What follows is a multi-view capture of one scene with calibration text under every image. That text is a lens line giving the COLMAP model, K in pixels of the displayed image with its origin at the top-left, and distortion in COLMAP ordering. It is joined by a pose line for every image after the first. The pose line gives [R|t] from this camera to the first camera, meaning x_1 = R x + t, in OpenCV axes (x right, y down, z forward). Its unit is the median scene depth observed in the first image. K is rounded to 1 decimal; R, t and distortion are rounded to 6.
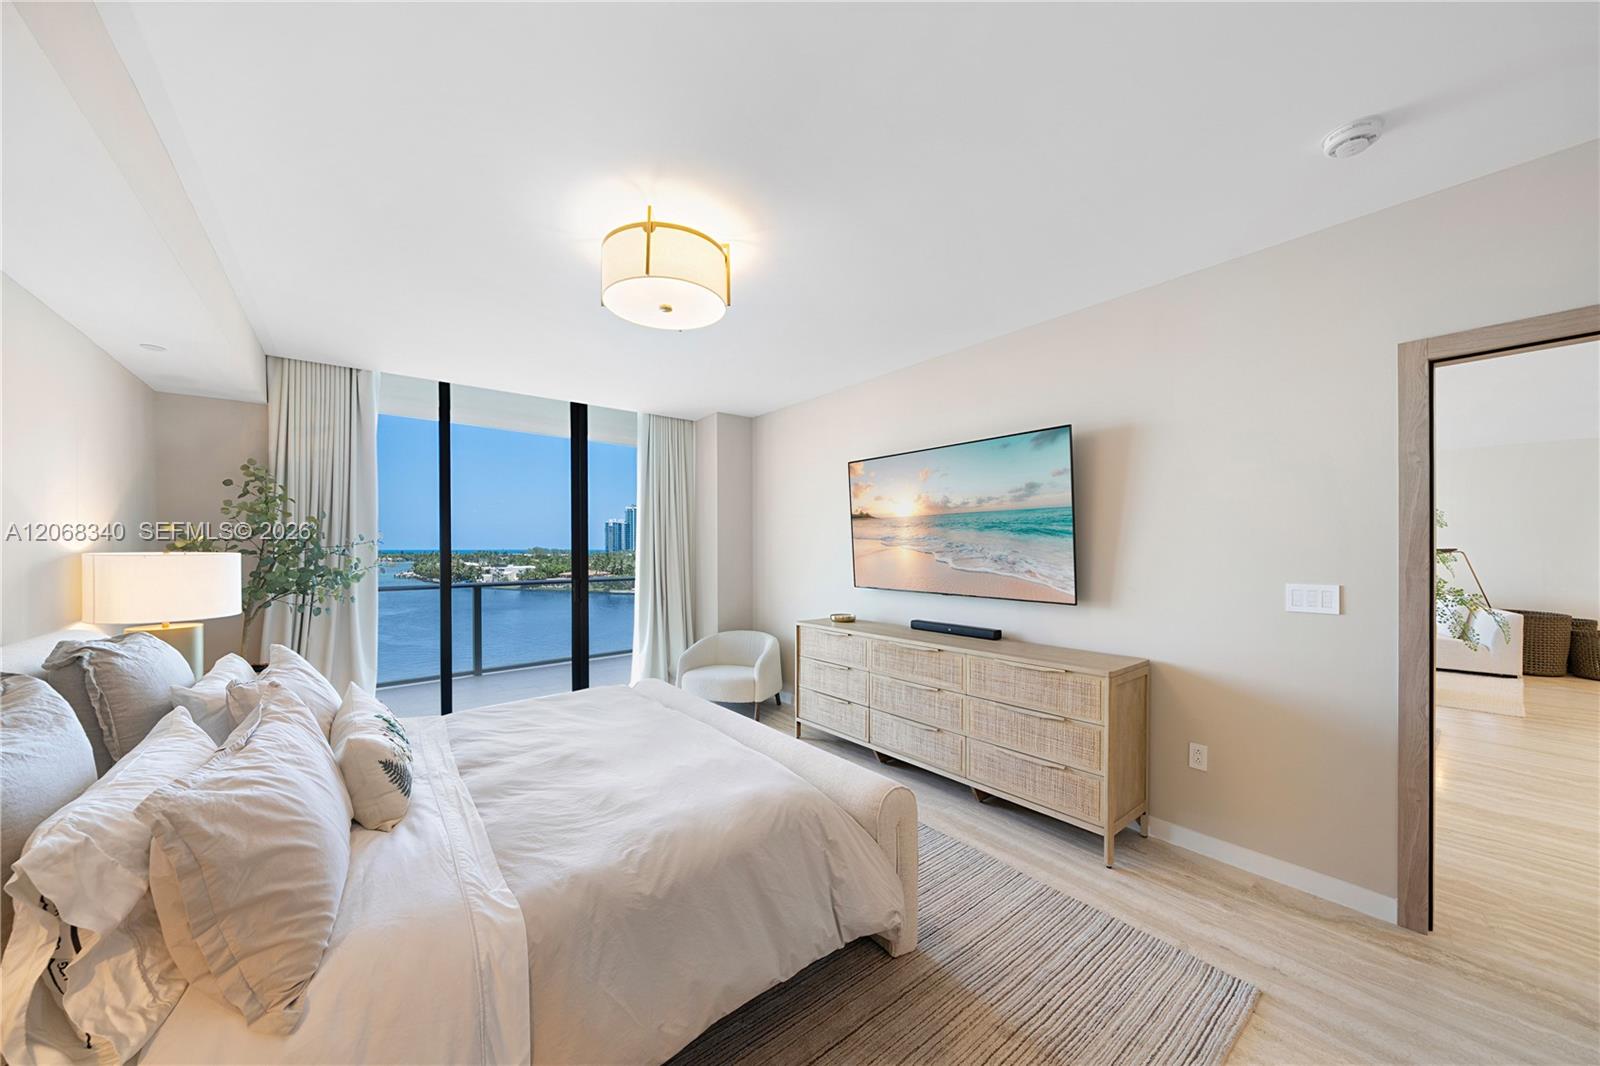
lens RADIAL K [[556.6, 0, 784.7], [0, 556.6, 548.2], [0, 0, 1]] dist [-0.000166, -0.000046]
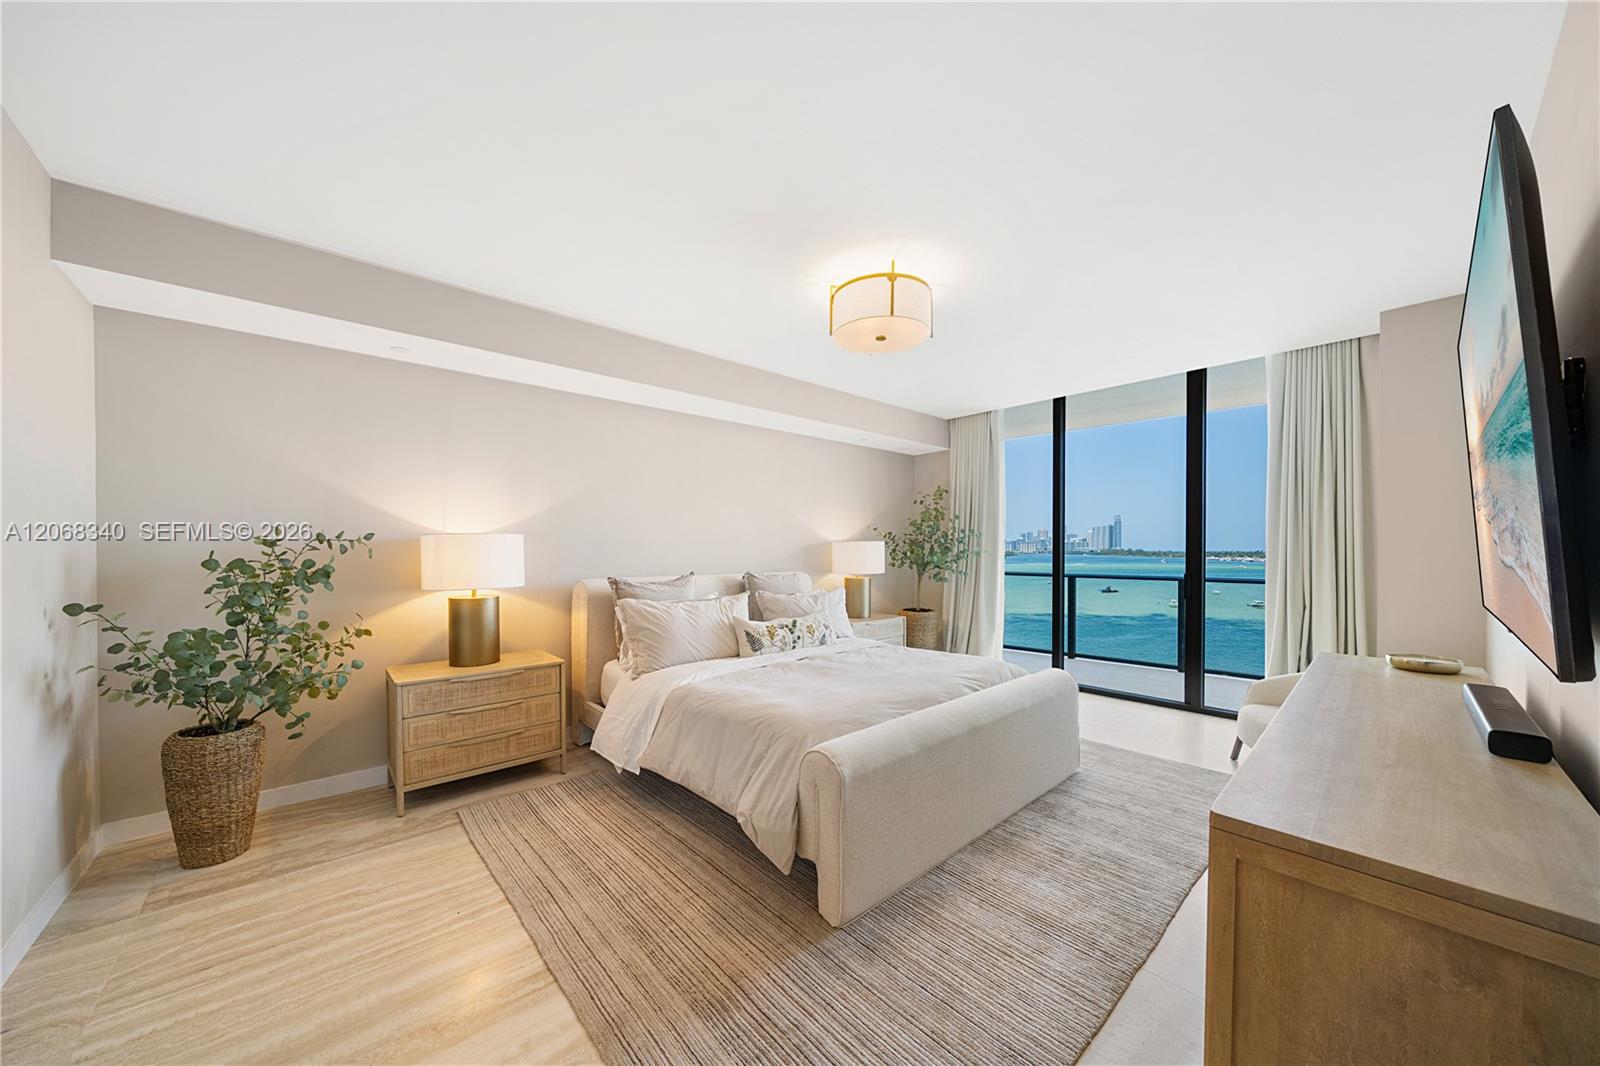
lens RADIAL K [[553.7, 0, 795.6], [0, 553.7, 535.7], [0, 0, 1]] dist [0.000113, -0.000070]
pose [[0.074269, -0.023405, -0.996964, 0.859857], [-0.000259, 0.999724, -0.023490, 0.035508], [0.997238, 0.002003, 0.074242, 0.604525]]
